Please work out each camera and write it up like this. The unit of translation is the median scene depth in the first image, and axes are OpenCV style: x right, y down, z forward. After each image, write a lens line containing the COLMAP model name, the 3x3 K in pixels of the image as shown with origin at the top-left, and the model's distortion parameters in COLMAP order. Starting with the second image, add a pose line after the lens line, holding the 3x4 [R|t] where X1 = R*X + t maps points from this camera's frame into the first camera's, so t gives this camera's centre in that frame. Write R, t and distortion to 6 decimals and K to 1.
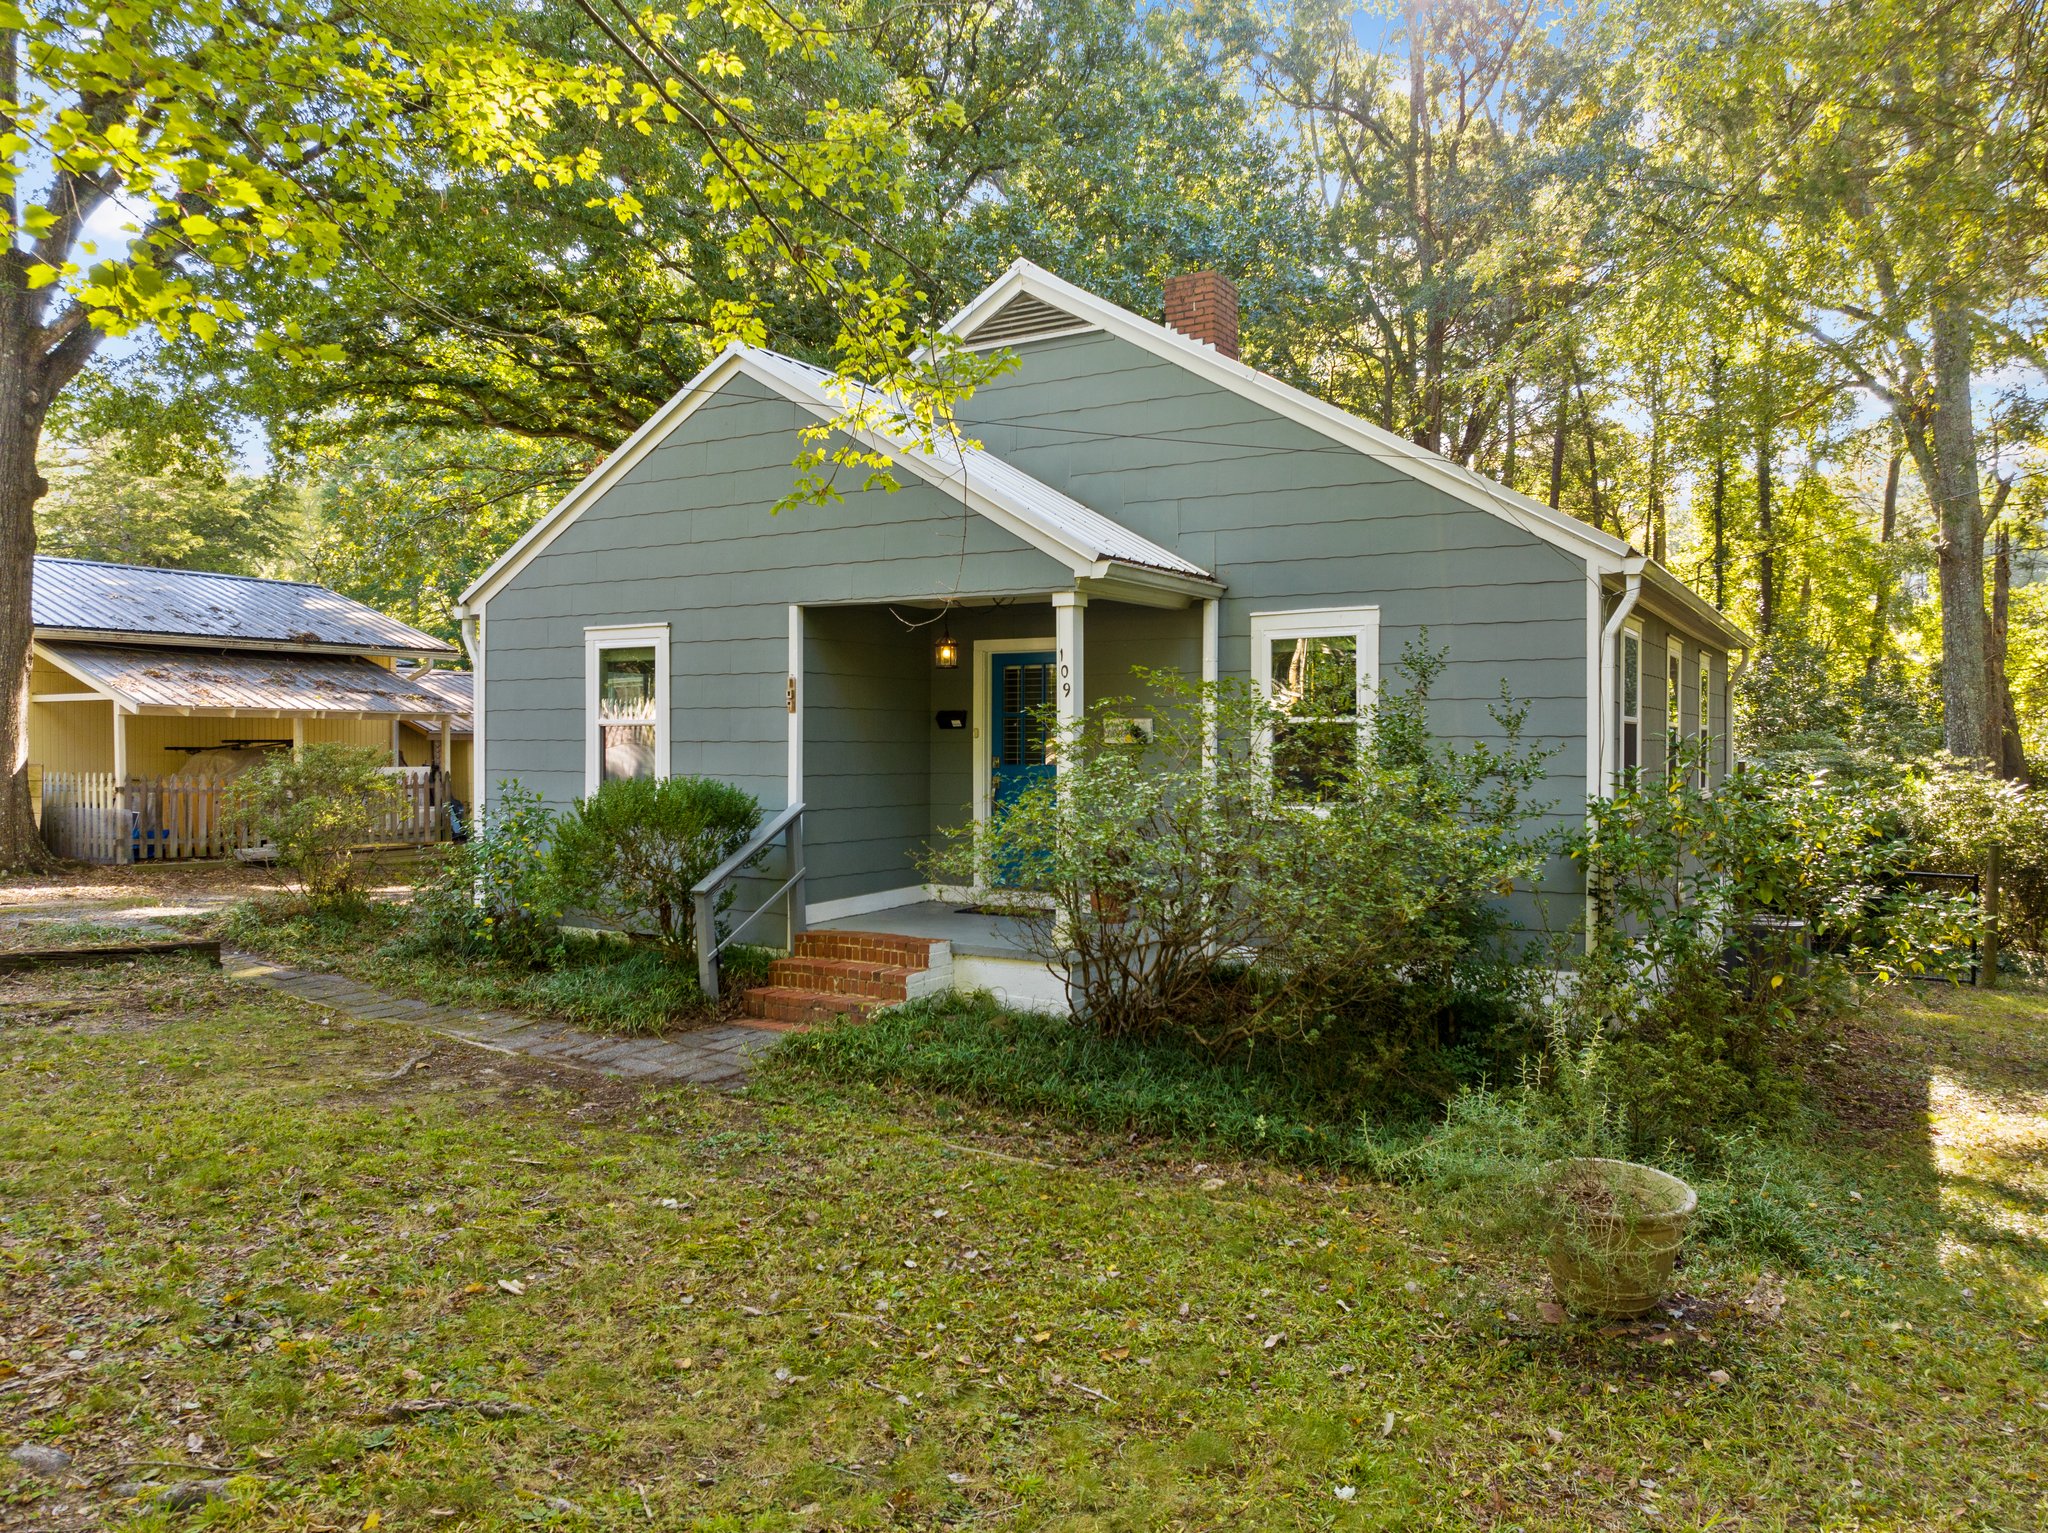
lens RADIAL K [[1465.0, 0, 1024.0], [0, 1465.0, 766.5], [0, 0, 1]] dist [-0.032654, 0.003143]
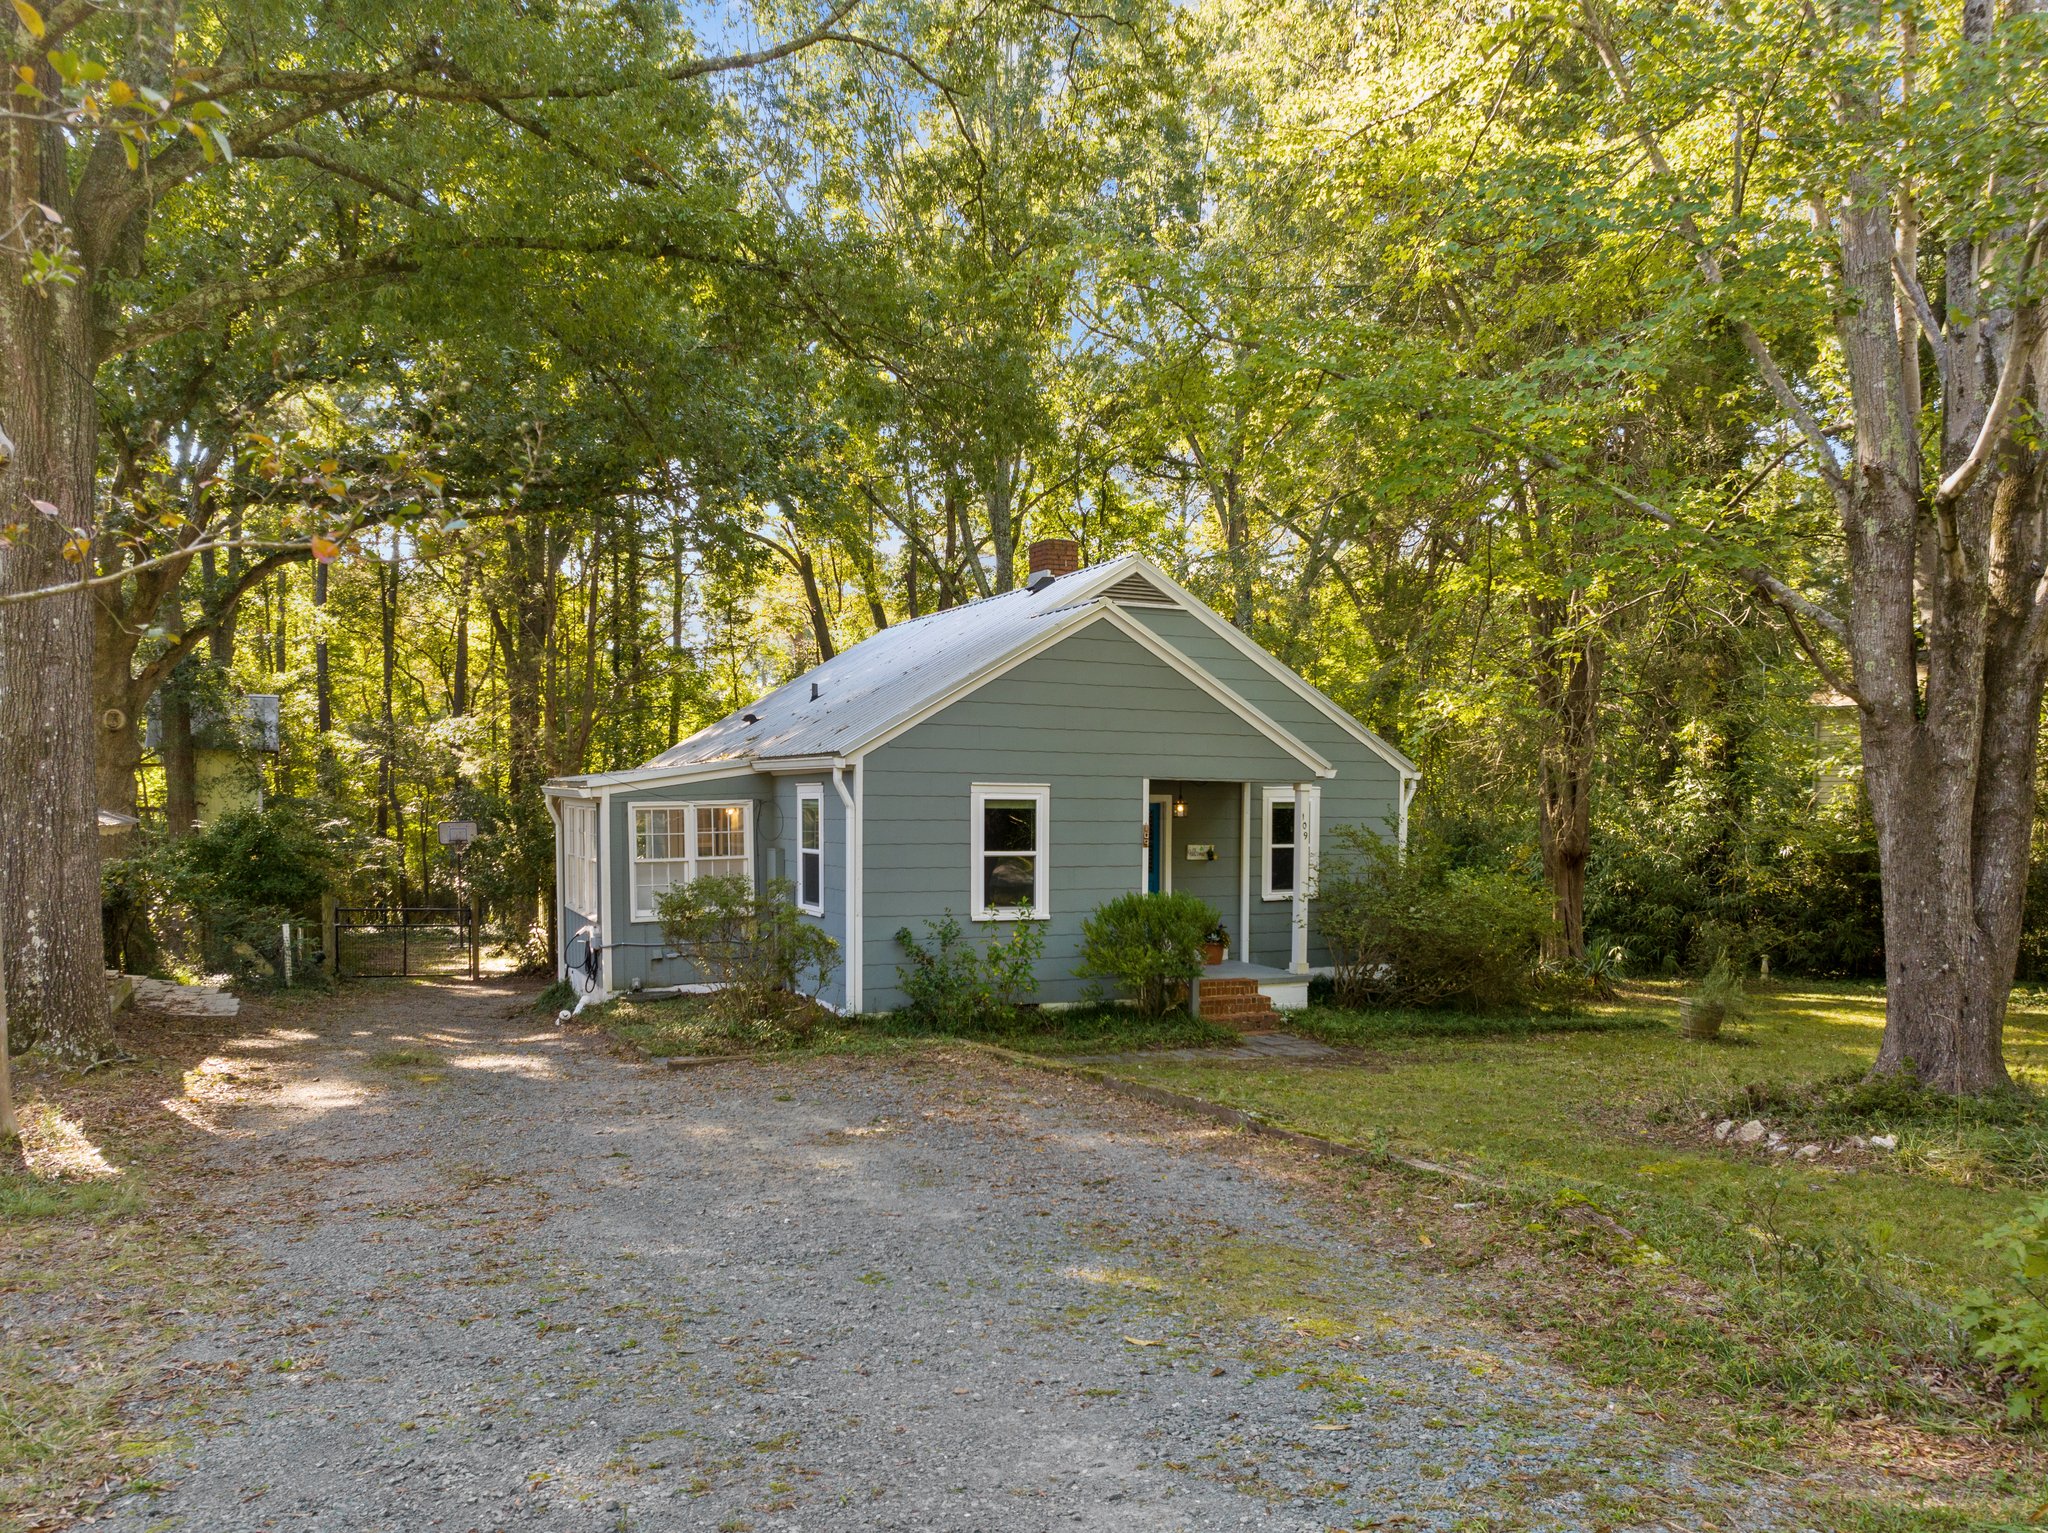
lens RADIAL K [[1525.5, 0, 1060.6], [0, 1525.5, 875.9], [0, 0, 1]] dist [-0.029833, -0.008276]
pose [[0.516184, -0.037644, 0.855650, -1.666746], [0.004599, 0.999141, 0.041182, -0.076577], [-0.856466, -0.017322, 0.515914, 0.248565]]
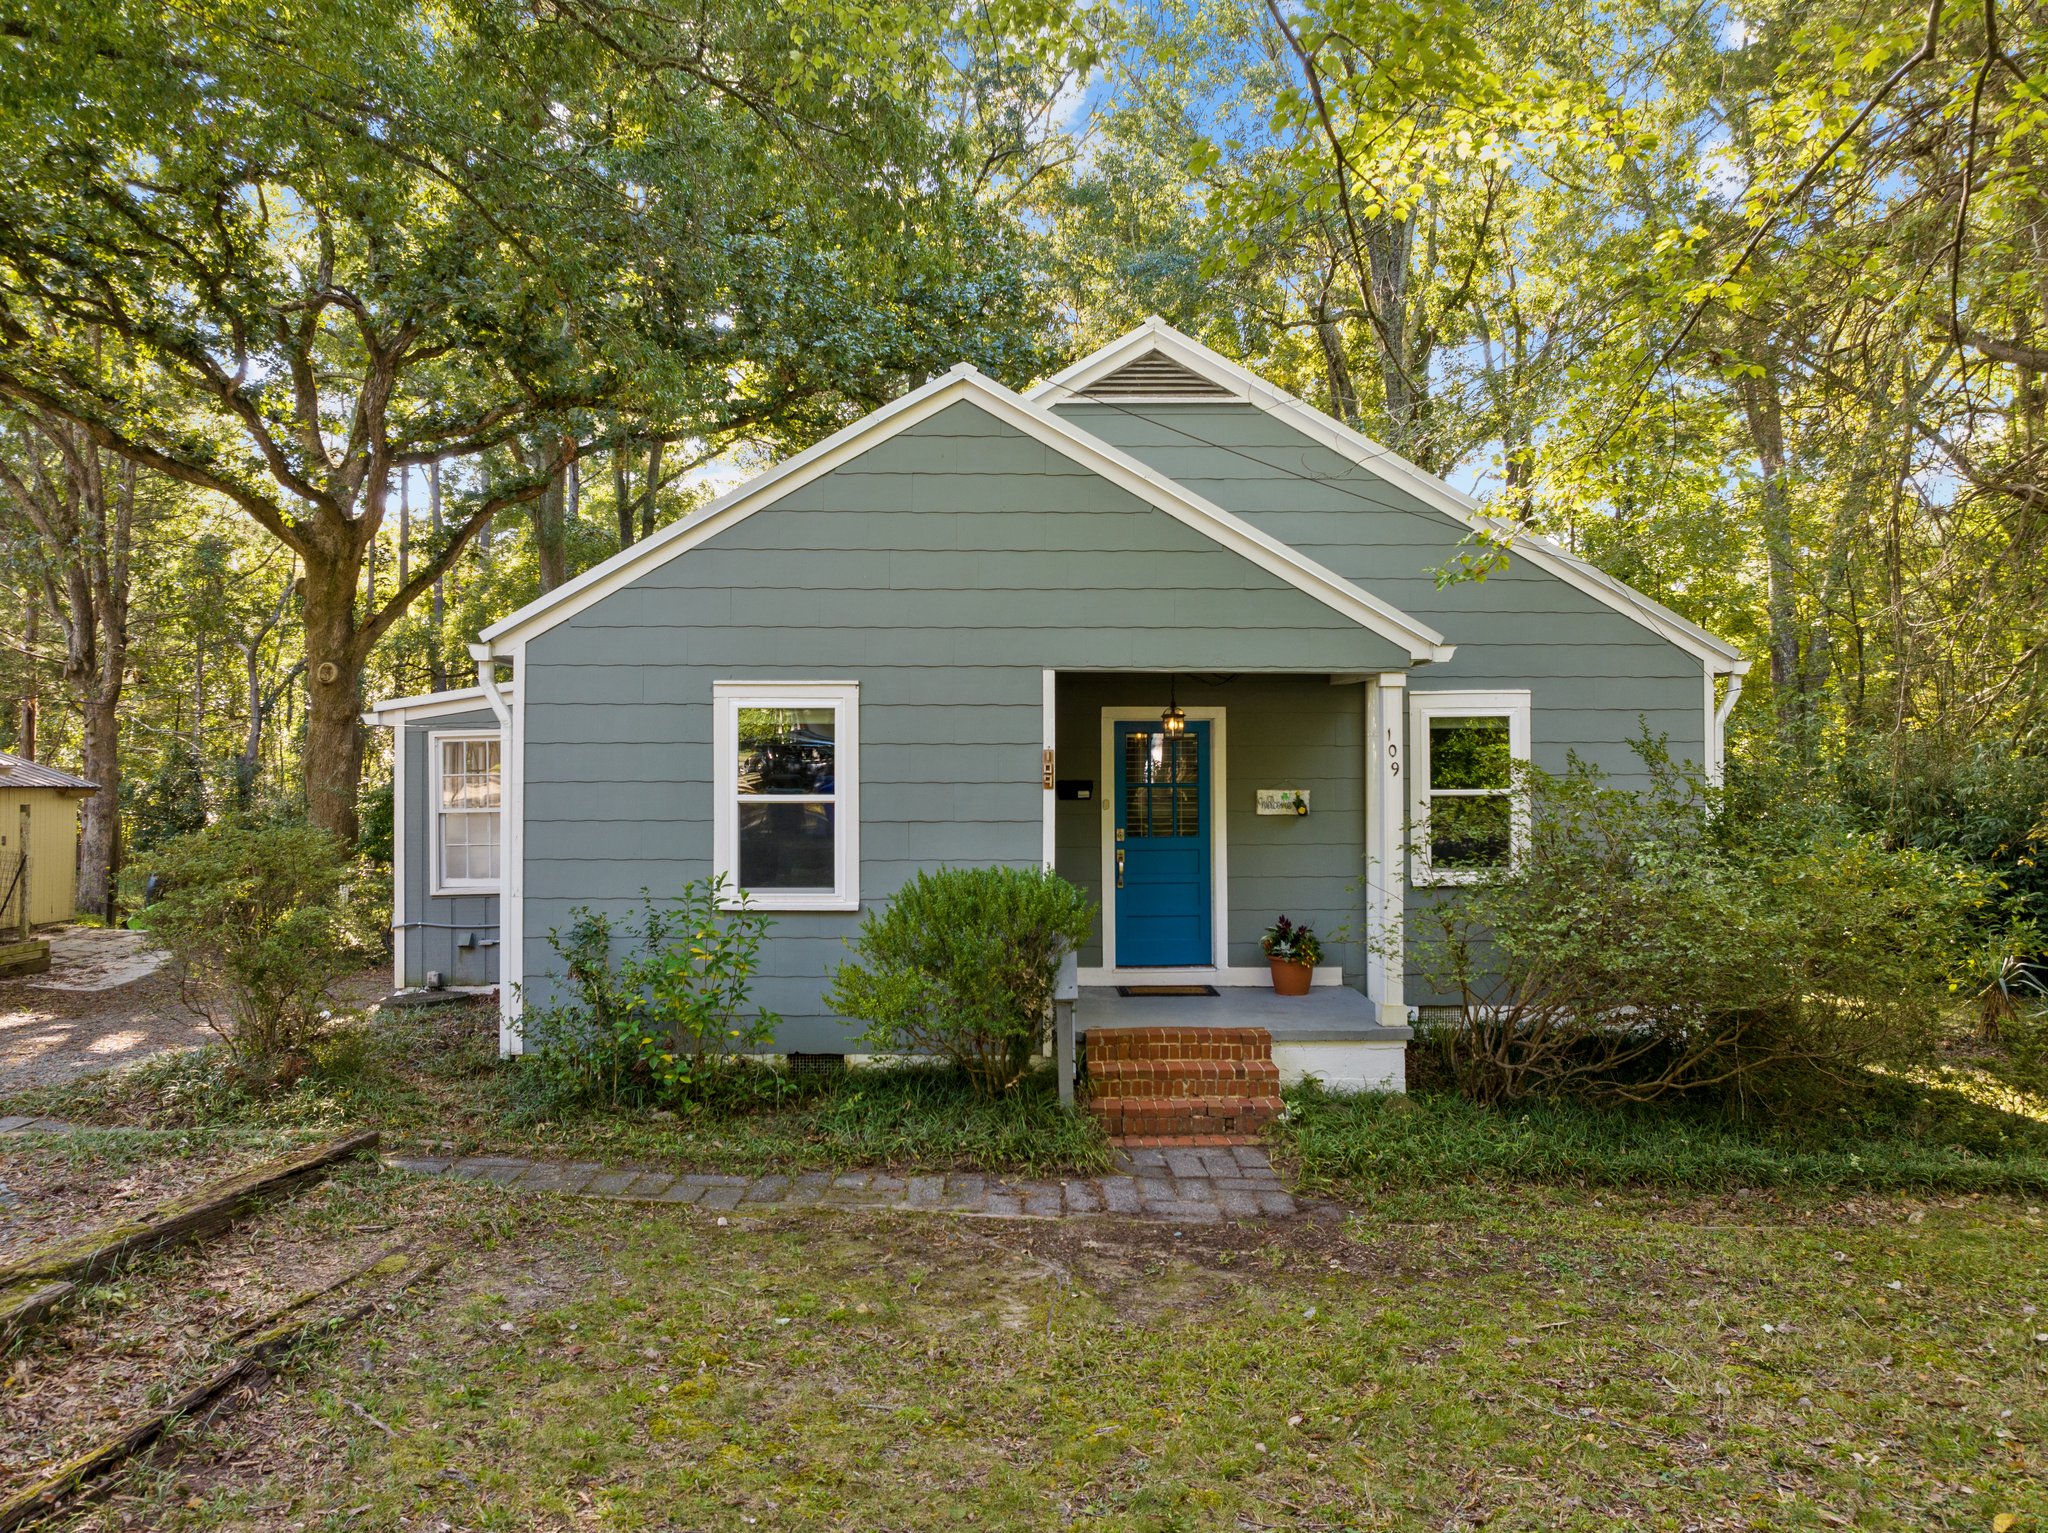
lens RADIAL K [[1465.0, 0, 1024.0], [0, 1465.0, 766.5], [0, 0, 1]] dist [-0.032654, 0.003143]
pose [[0.849786, -0.001209, 0.527126, -0.671250], [0.011147, 0.999815, -0.015677, -0.038282], [-0.527010, 0.019198, 0.849642, 0.256681]]
